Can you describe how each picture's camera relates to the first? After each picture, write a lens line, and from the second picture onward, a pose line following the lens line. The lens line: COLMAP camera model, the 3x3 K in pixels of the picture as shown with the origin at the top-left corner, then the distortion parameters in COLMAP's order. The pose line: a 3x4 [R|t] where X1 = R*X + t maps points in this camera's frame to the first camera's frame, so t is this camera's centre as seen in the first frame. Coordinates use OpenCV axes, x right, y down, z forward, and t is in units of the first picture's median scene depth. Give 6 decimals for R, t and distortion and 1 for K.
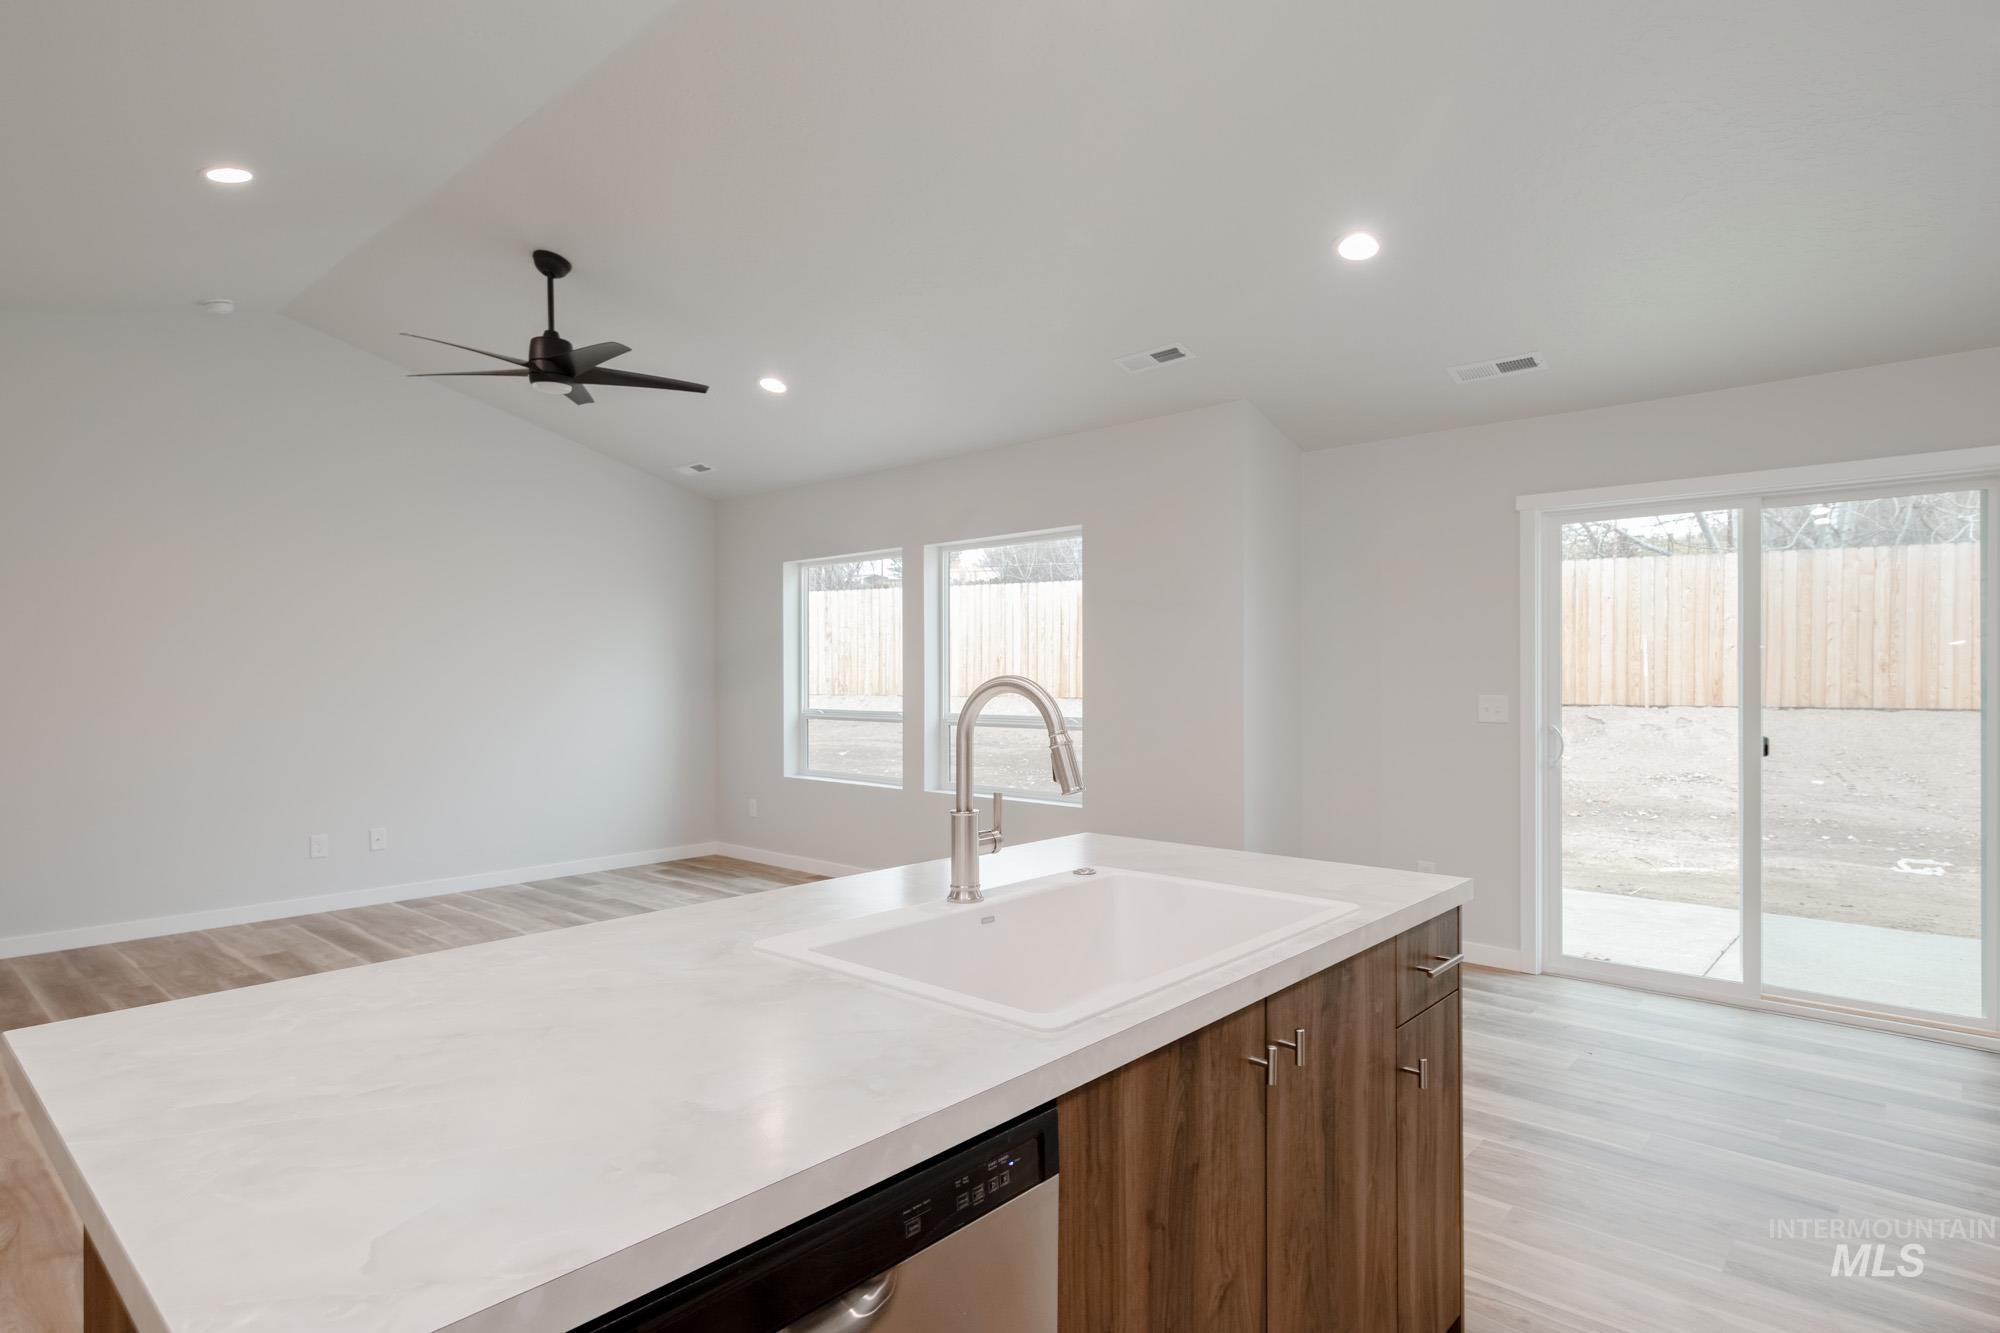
lens RADIAL K [[1039.3, 0, 969.8], [0, 1039.3, 678.2], [0, 0, 1]] dist [0.013984, -0.003897]
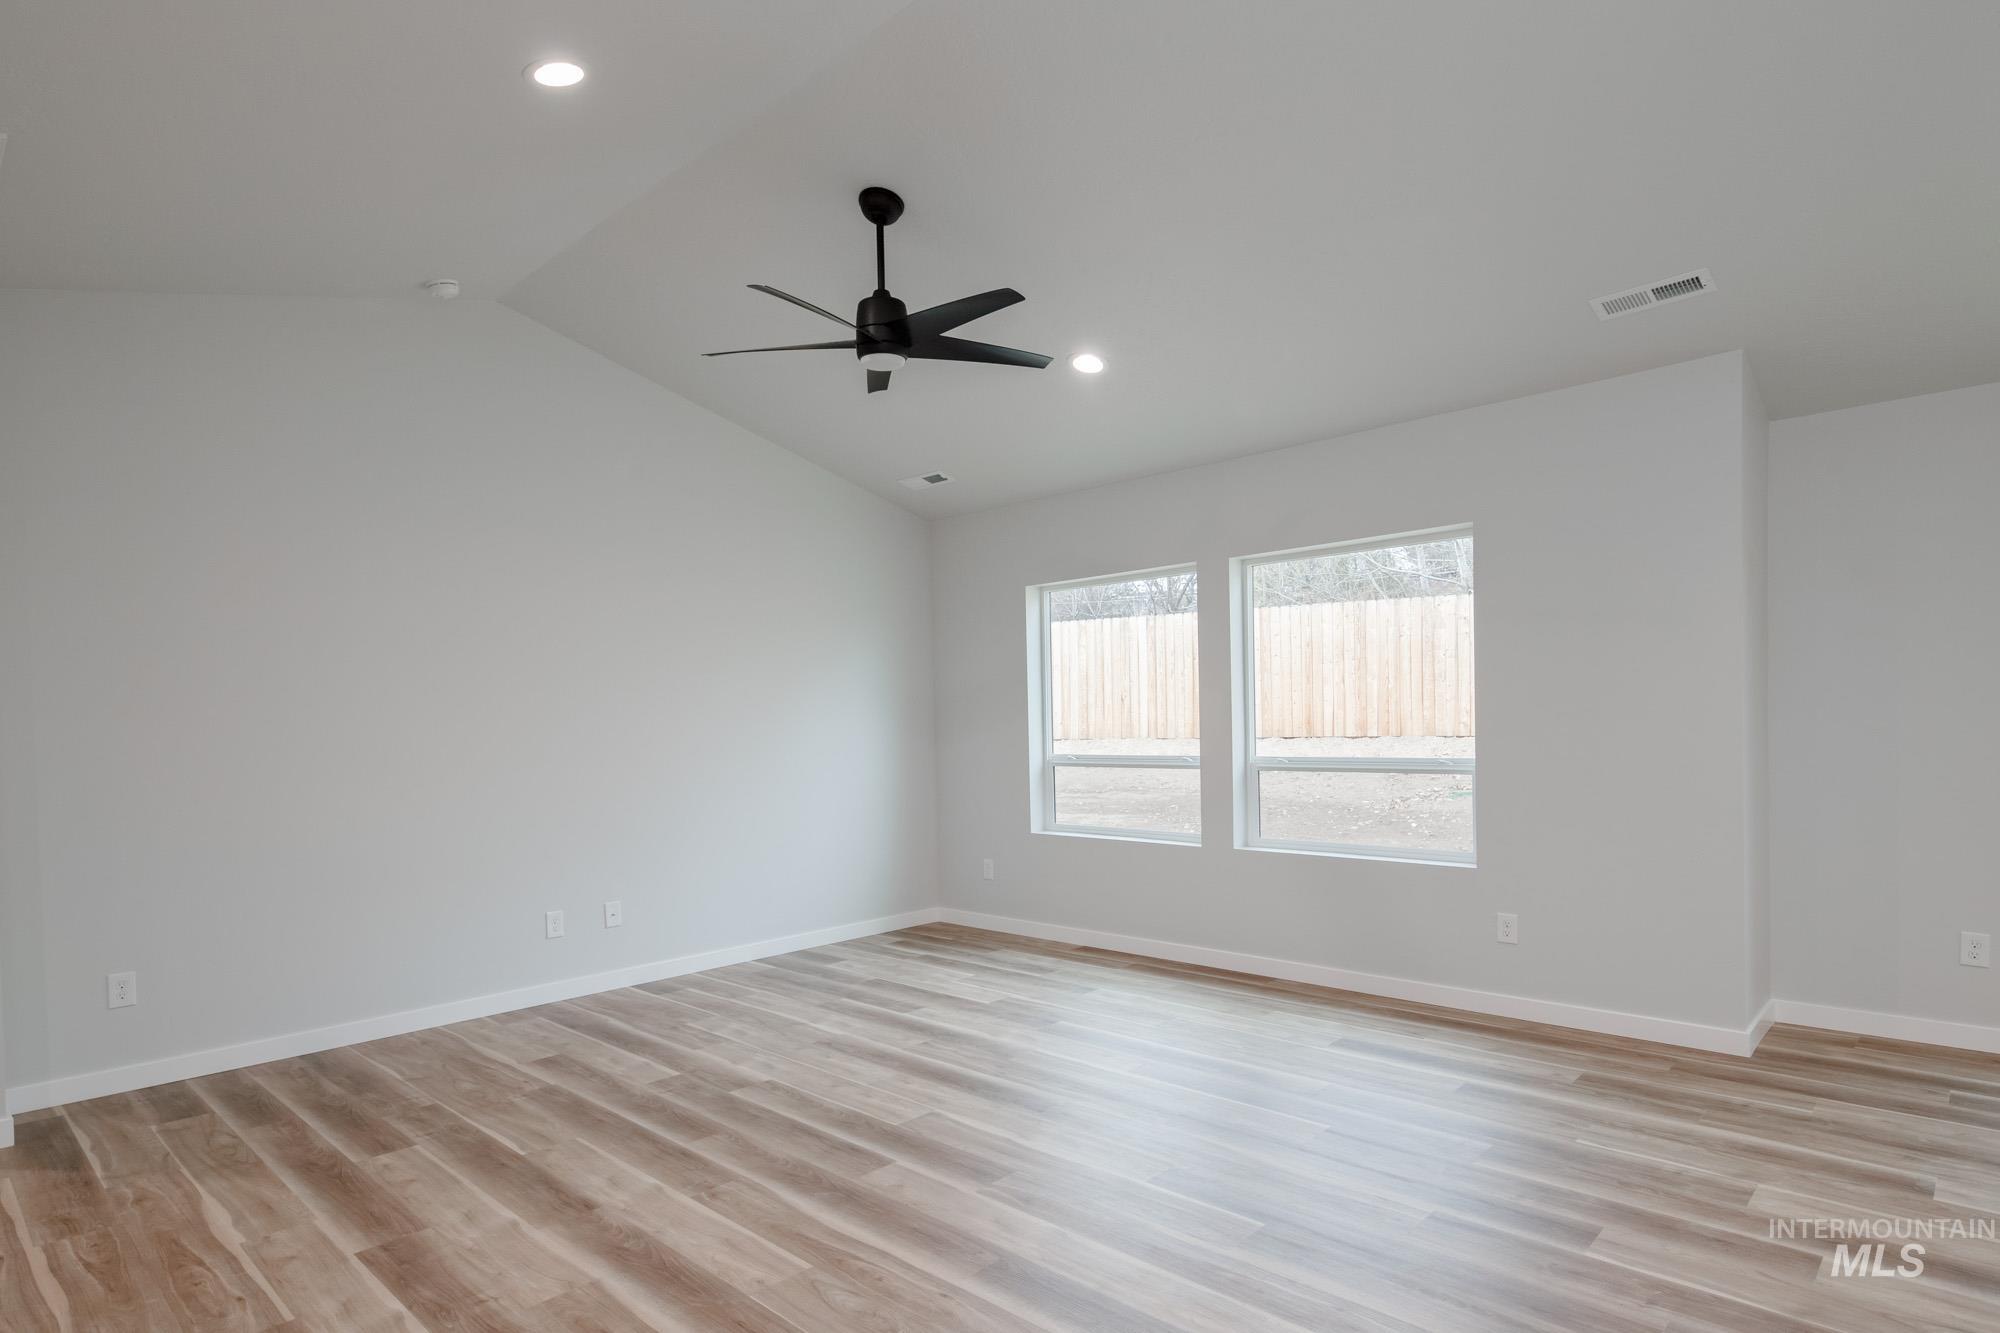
lens RADIAL K [[1059.9, 0, 964.9], [0, 1059.9, 743.3], [0, 0, 1]] dist [0.018543, -0.009314]
pose [[0.999023, -0.020470, -0.039154, -0.222589], [0.021254, 0.999580, 0.019701, 0.001010], [0.038734, -0.020514, 0.999039, 0.125330]]
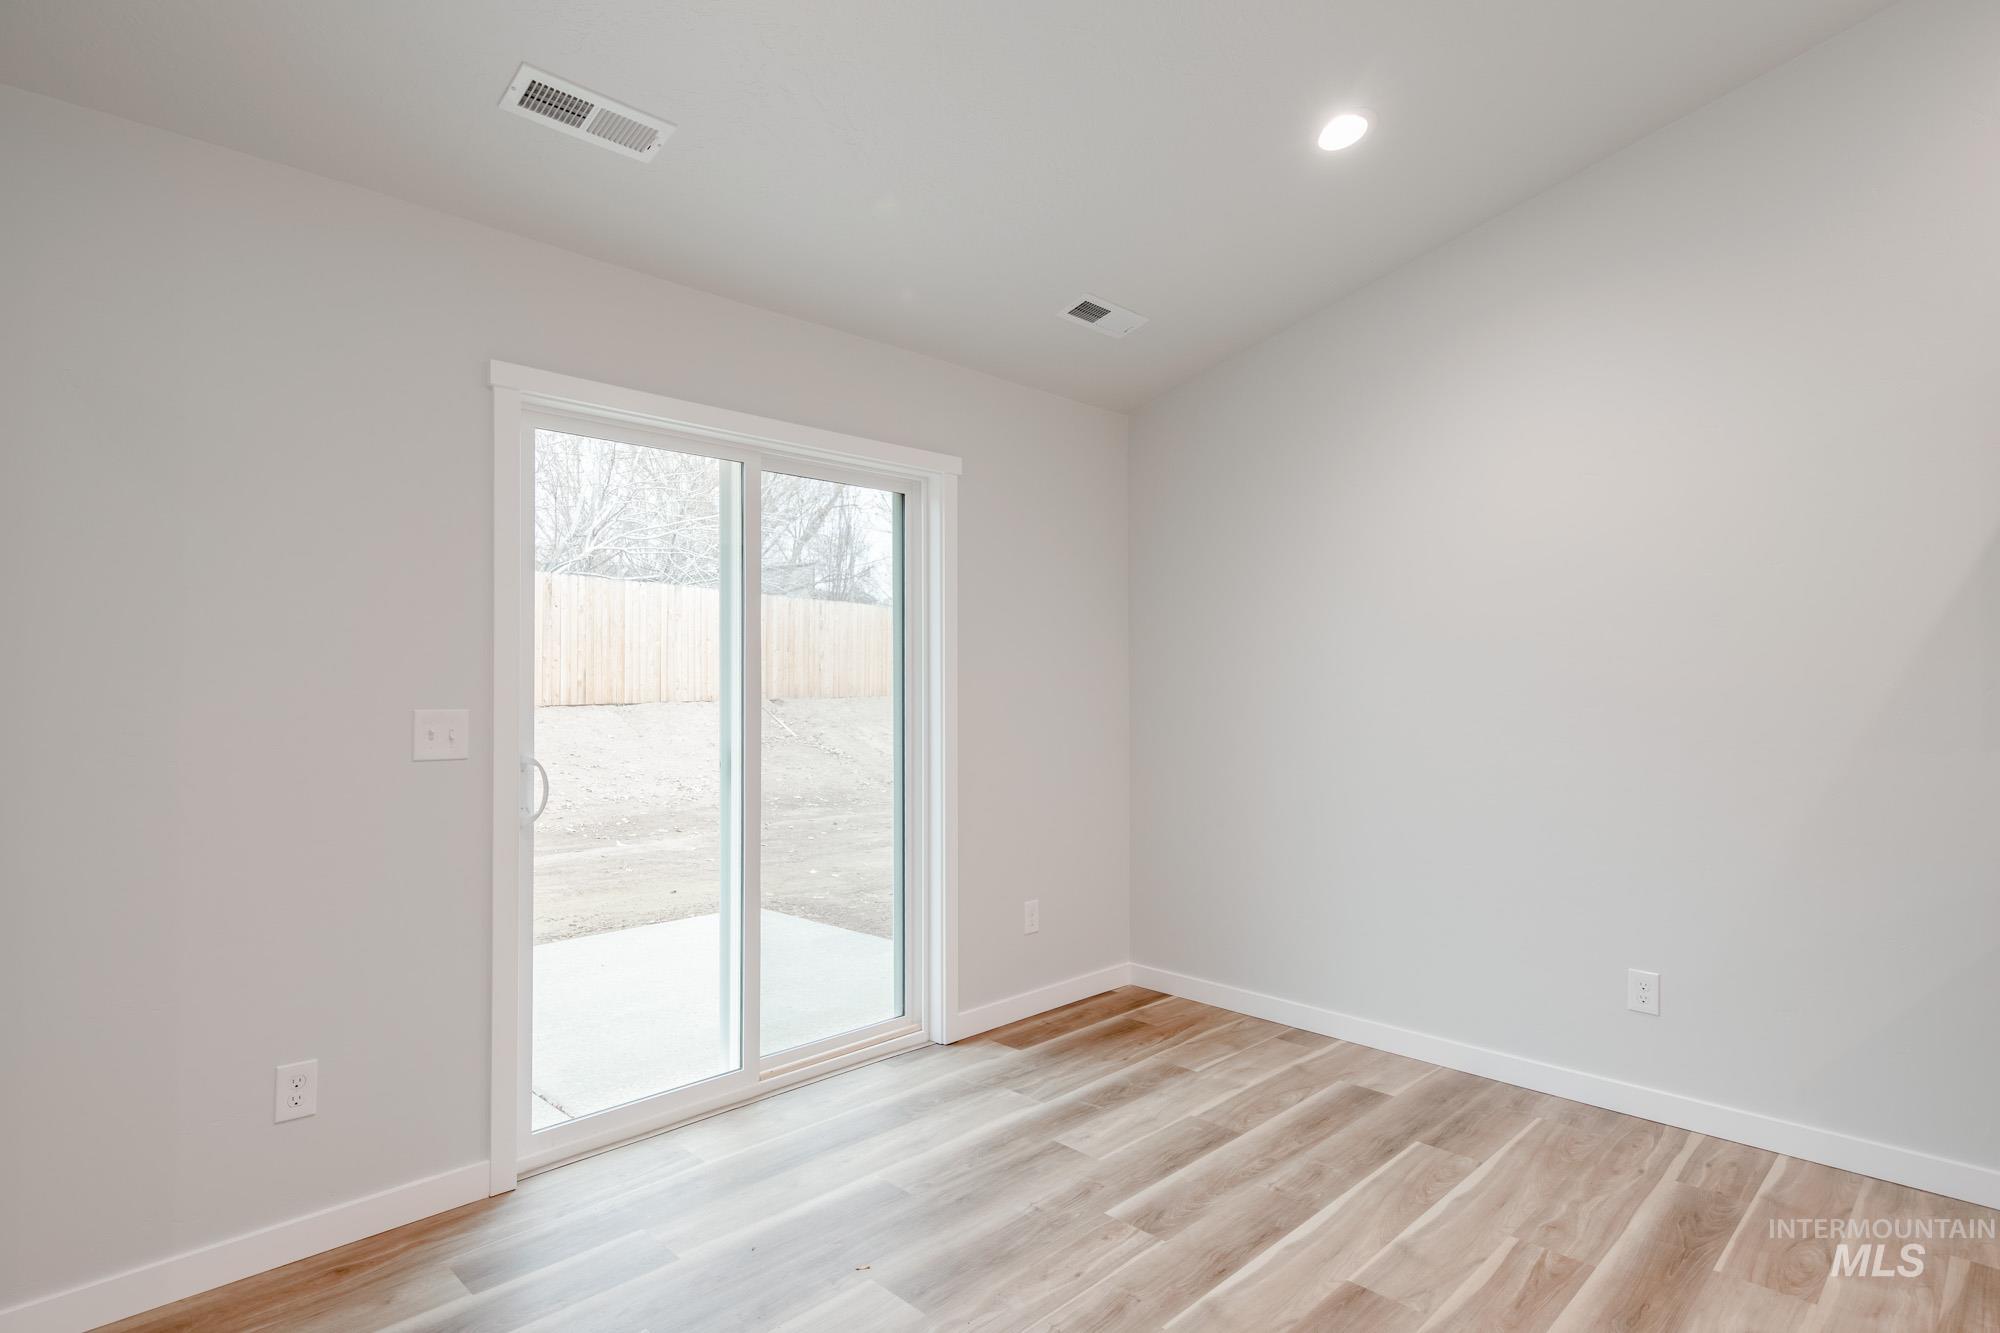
lens RADIAL K [[1039.3, 0, 985.4], [0, 1039.3, 664.7], [0, 0, 1]] dist [0.013984, -0.003897]
pose [[0.040424, 0.010061, 0.999132, -0.023451], [-0.005266, 0.999938, -0.009856, -0.002244], [-0.999169, -0.004863, 0.040475, 0.504892]]
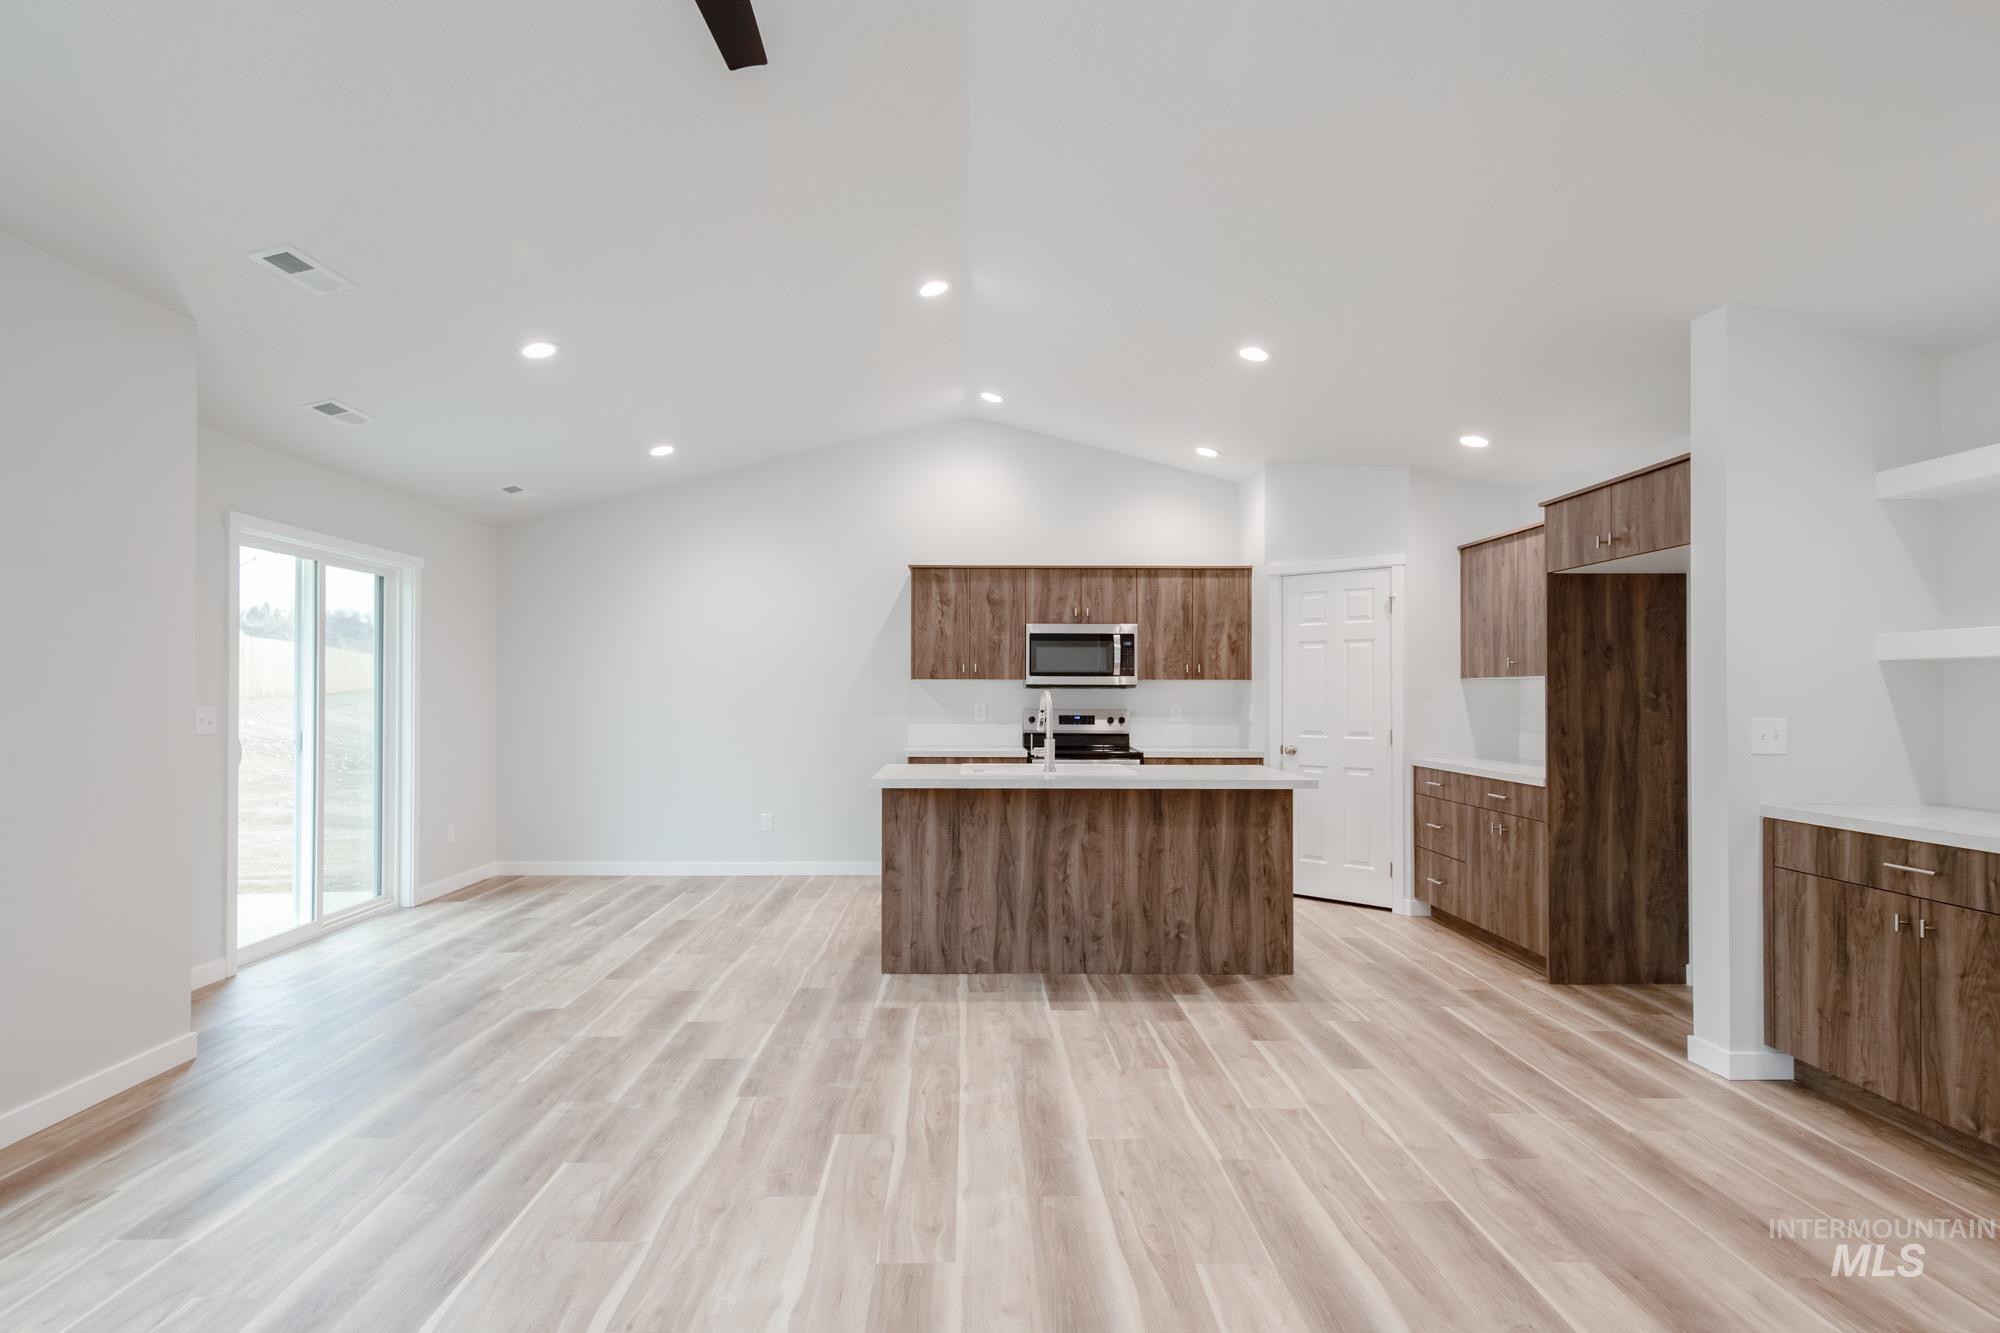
lens RADIAL K [[1059.9, 0, 1001.8], [0, 1059.9, 682.8], [0, 0, 1]] dist [0.018543, -0.009314]
pose [[-0.704775, 0.003759, 0.709420, -0.529519], [-0.003255, 0.999958, -0.008532, 0.000284], [-0.709423, -0.008323, -0.704734, 0.854666]]
